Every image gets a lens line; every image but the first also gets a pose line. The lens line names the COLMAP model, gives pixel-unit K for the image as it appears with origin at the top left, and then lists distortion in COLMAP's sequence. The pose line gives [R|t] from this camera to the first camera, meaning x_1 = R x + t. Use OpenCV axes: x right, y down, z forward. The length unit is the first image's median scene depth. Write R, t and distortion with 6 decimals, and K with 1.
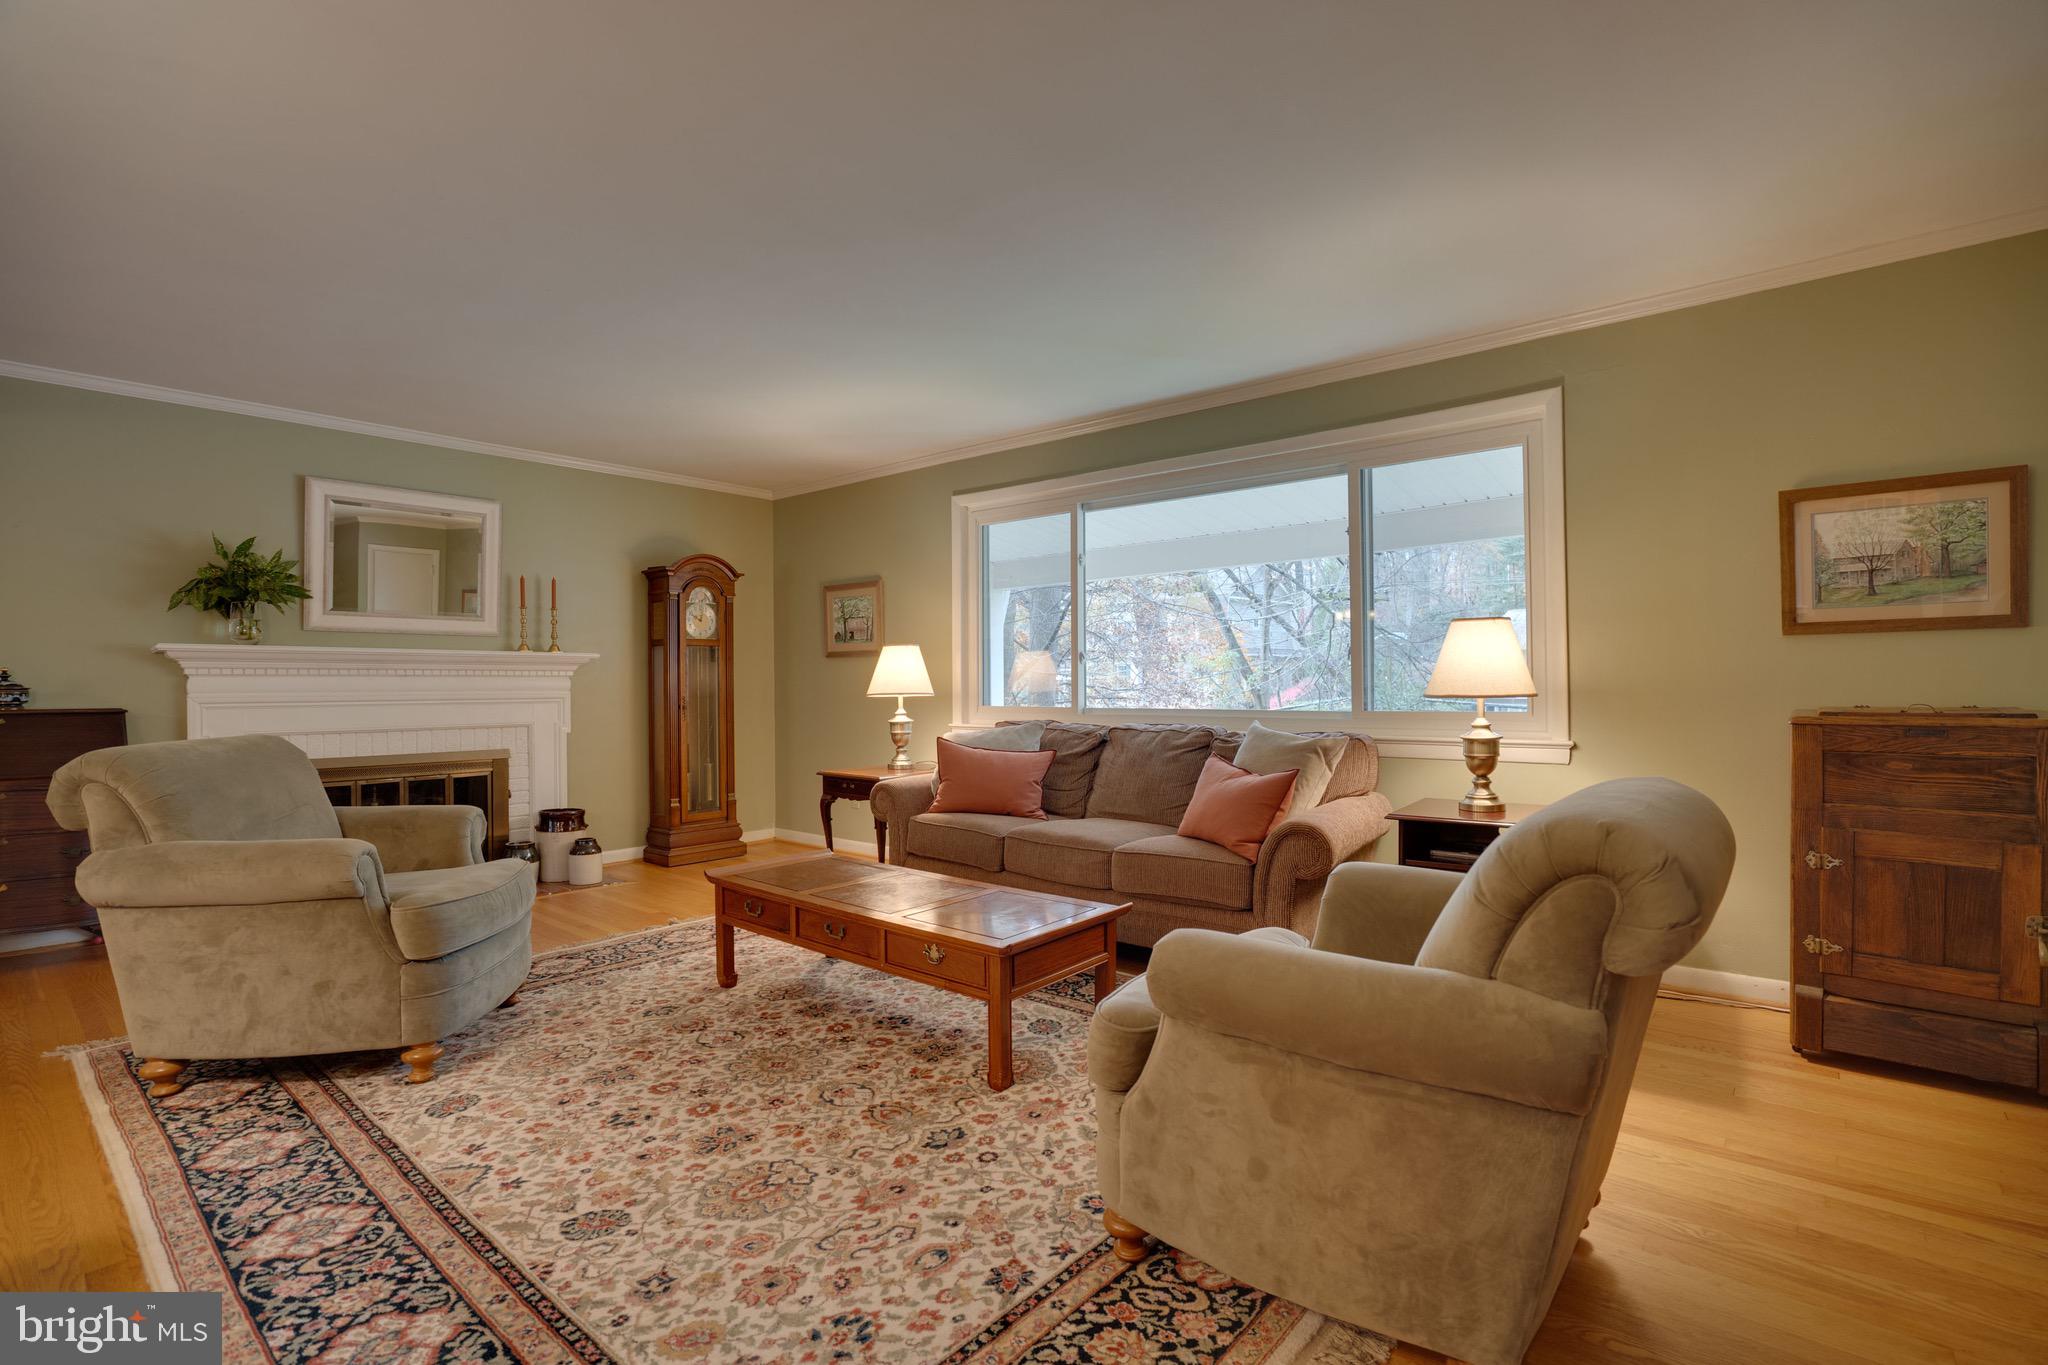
lens RADIAL K [[949.0, 0, 1039.9], [0, 949.0, 692.5], [0, 0, 1]] dist [-0.038410, 0.007872]
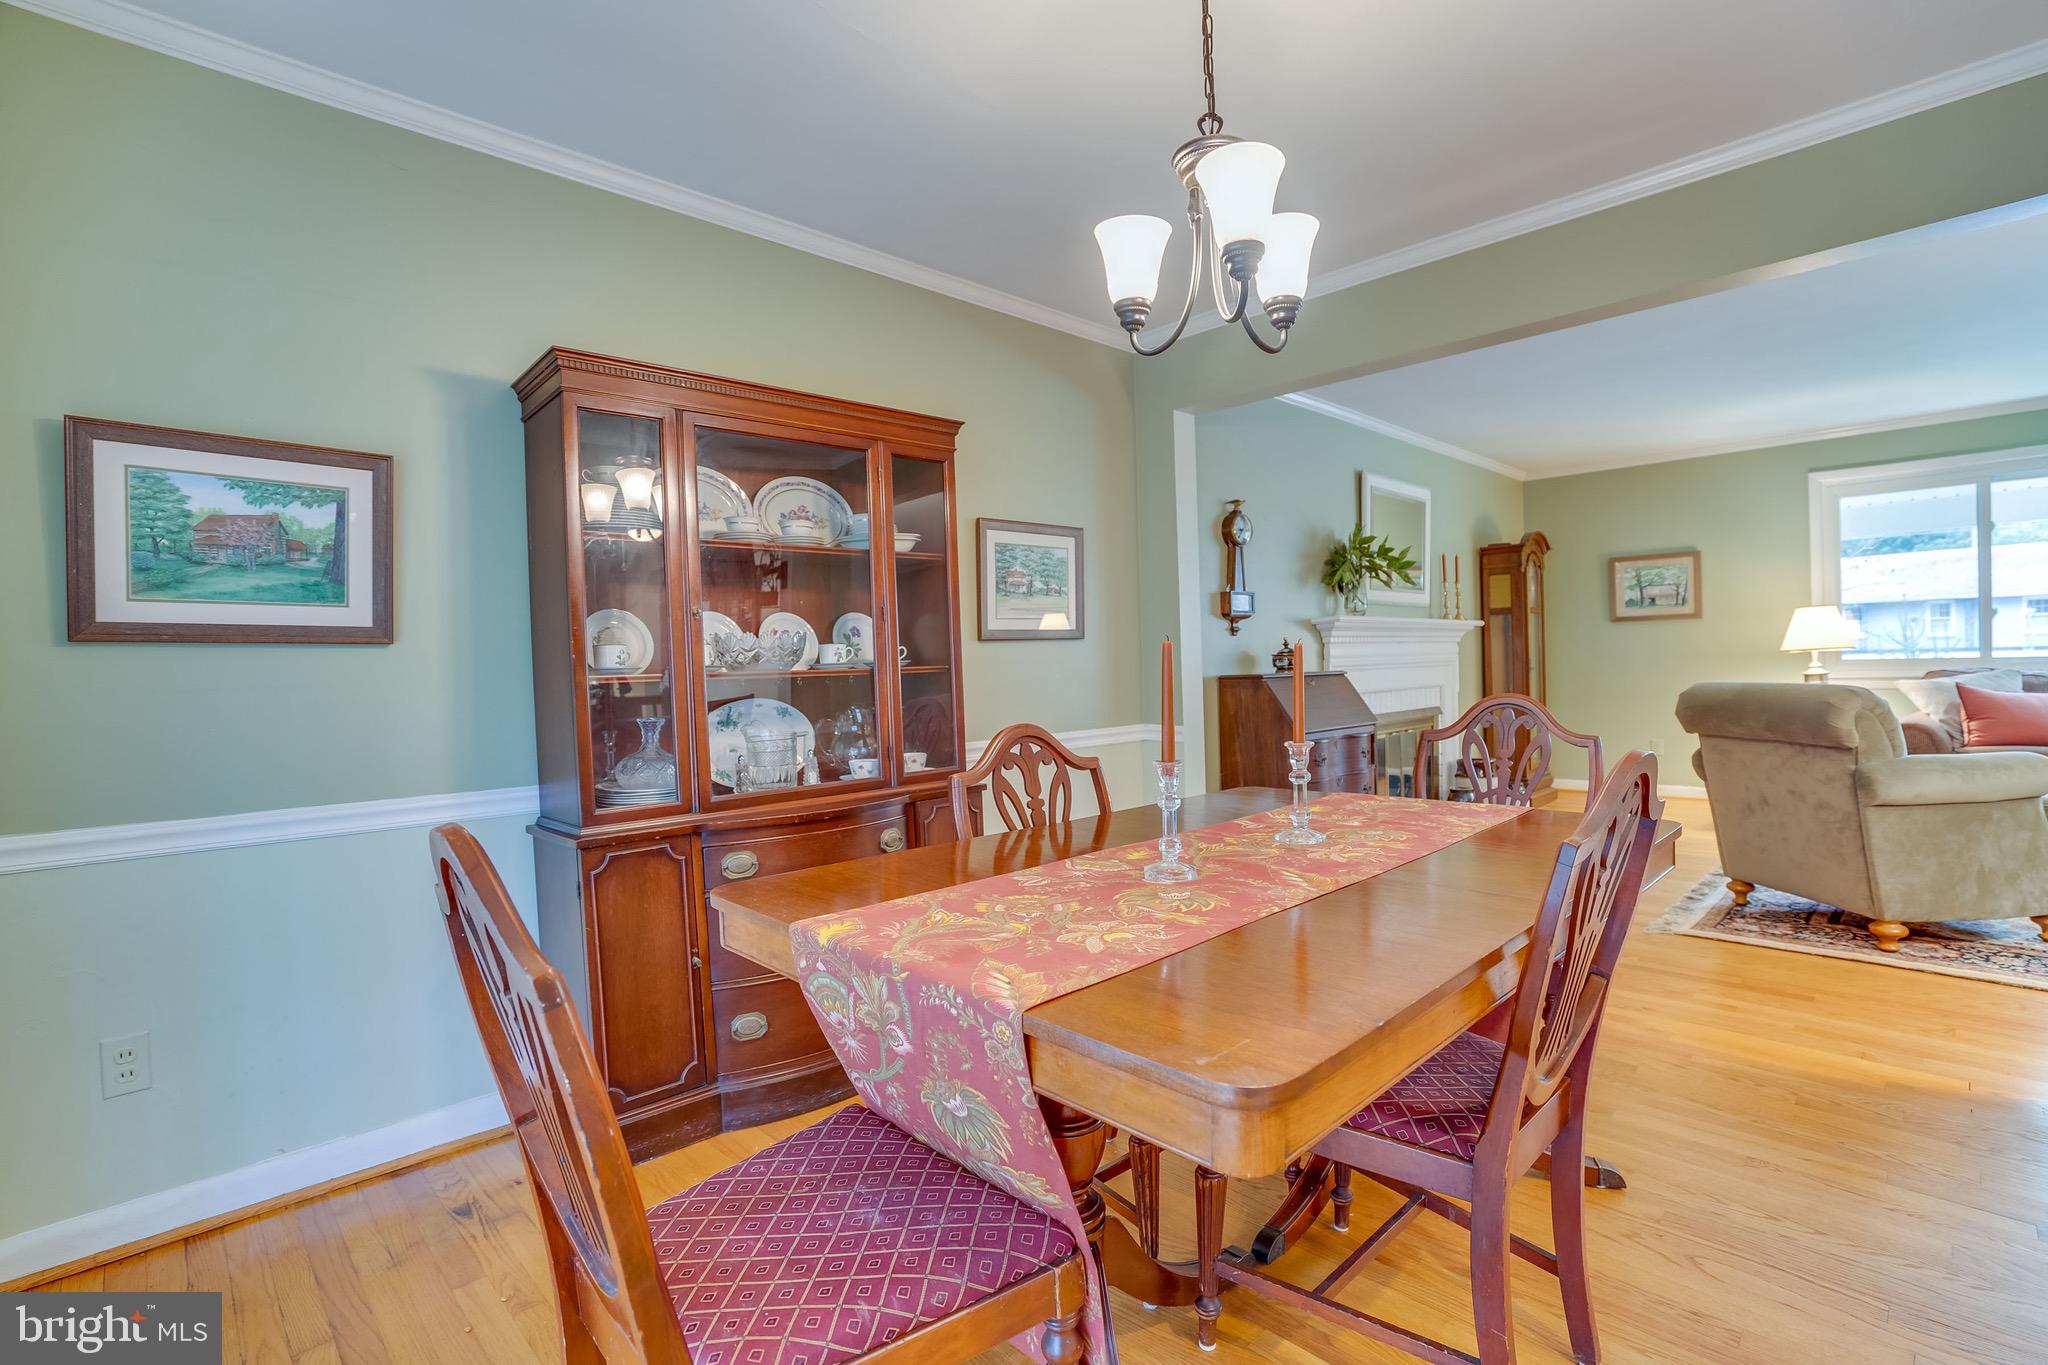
lens RADIAL K [[949.0, 0, 1018.8], [0, 949.0, 678.0], [0, 0, 1]] dist [-0.038410, 0.007872]
pose [[0.994222, -0.021289, -0.105211, -1.660046], [0.022043, 0.999739, 0.006008, 0.014724], [0.105056, -0.008292, 0.994432, -0.339707]]
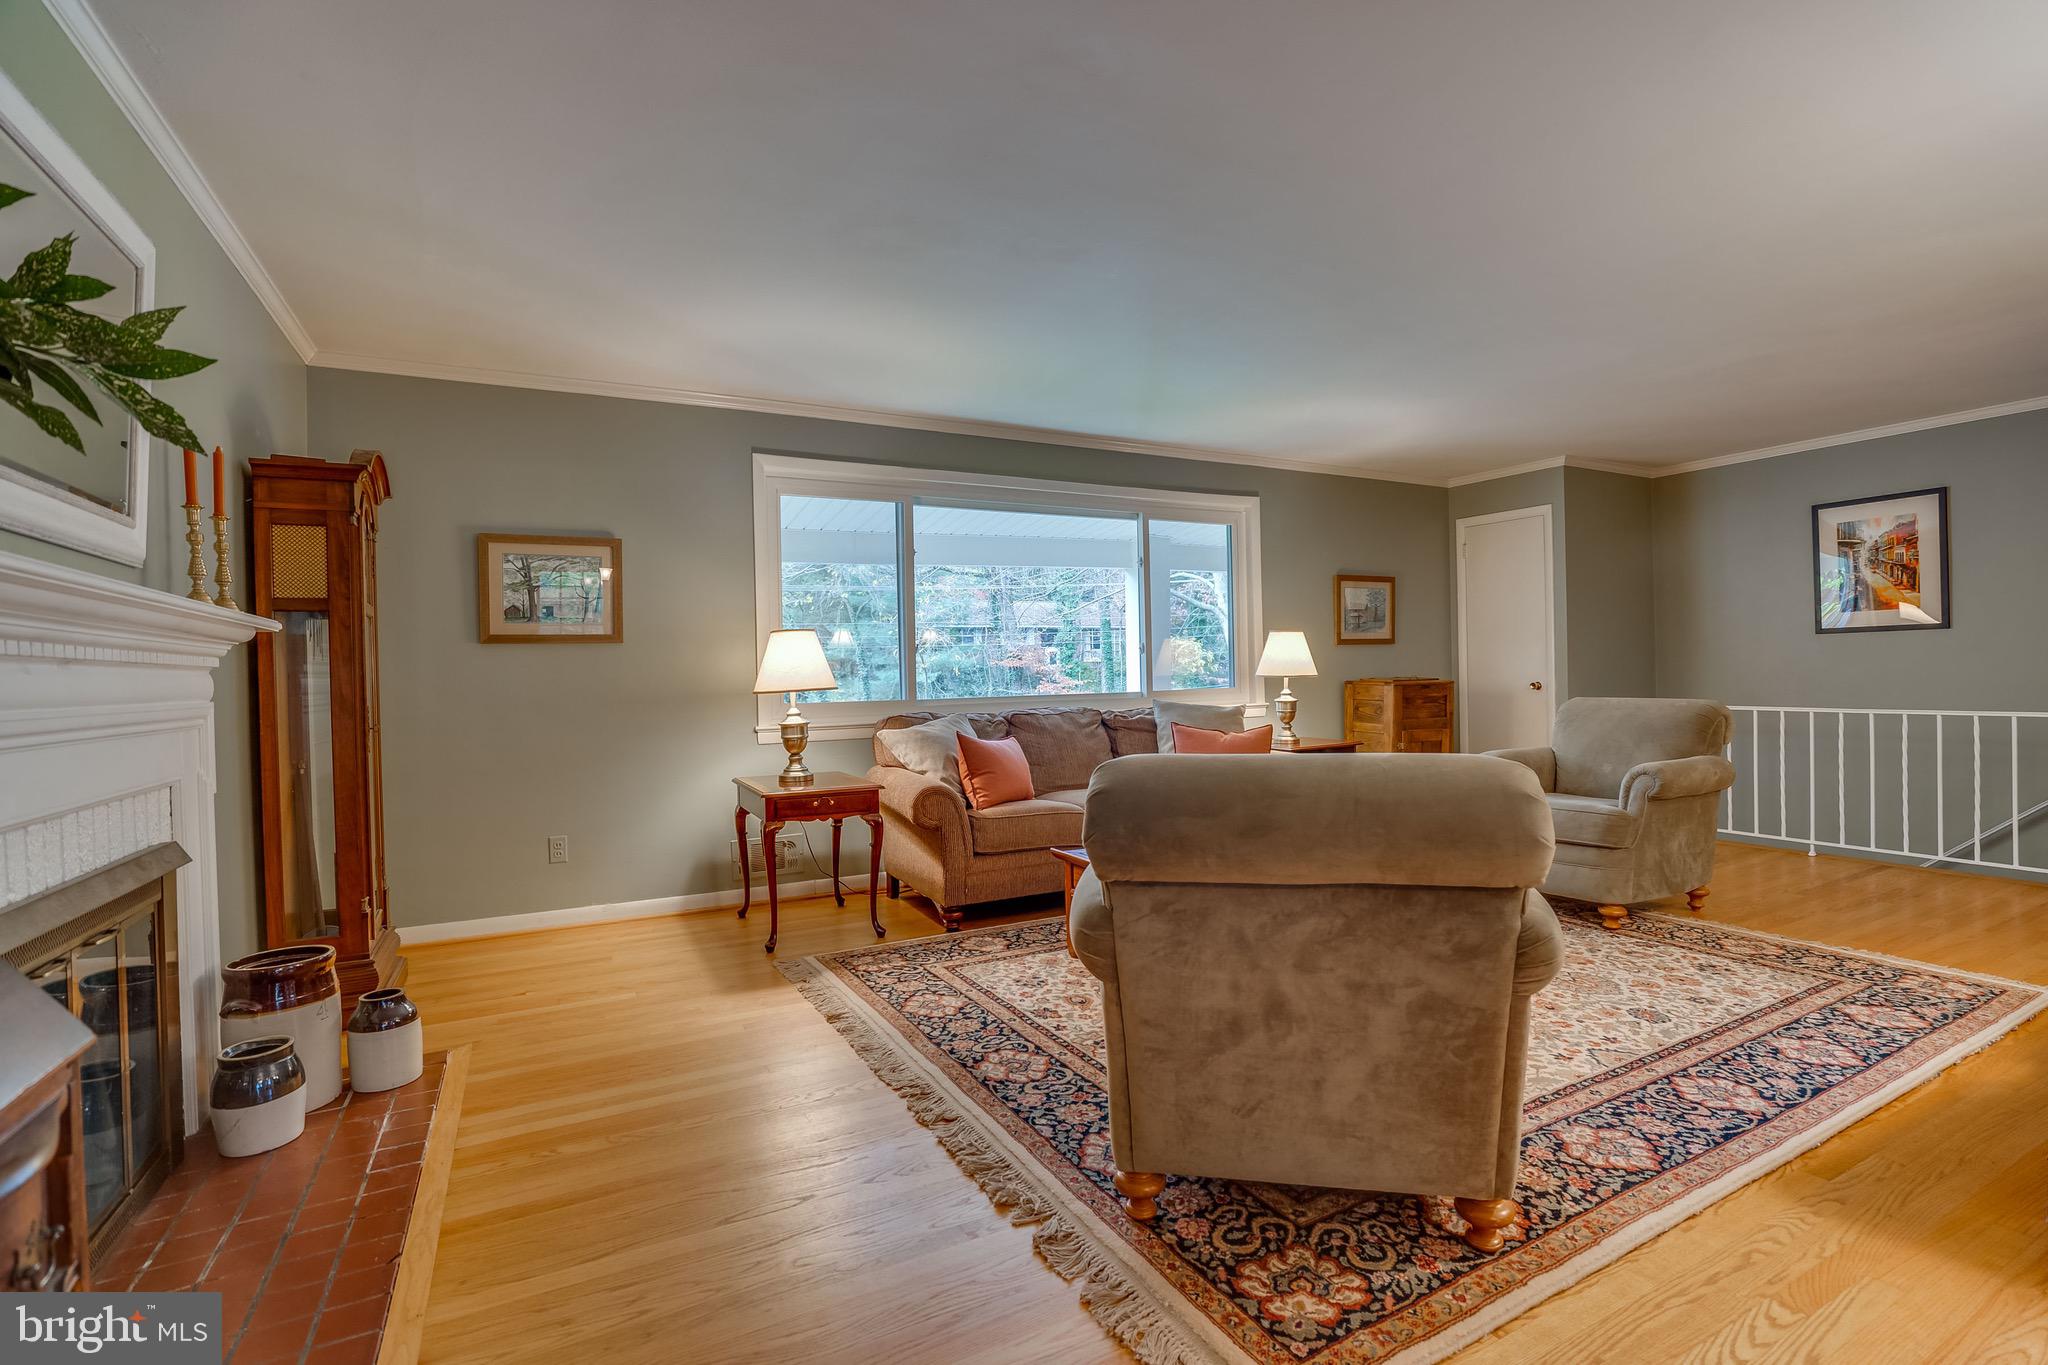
lens RADIAL K [[949.0, 0, 1052.4], [0, 949.0, 680.0], [0, 0, 1]] dist [-0.038410, 0.007872]
pose [[0.357428, -0.007855, 0.933908, -1.406939], [0.030124, 0.999541, -0.003122, 0.003207], [-0.933455, 0.029249, 0.357501, 0.851185]]
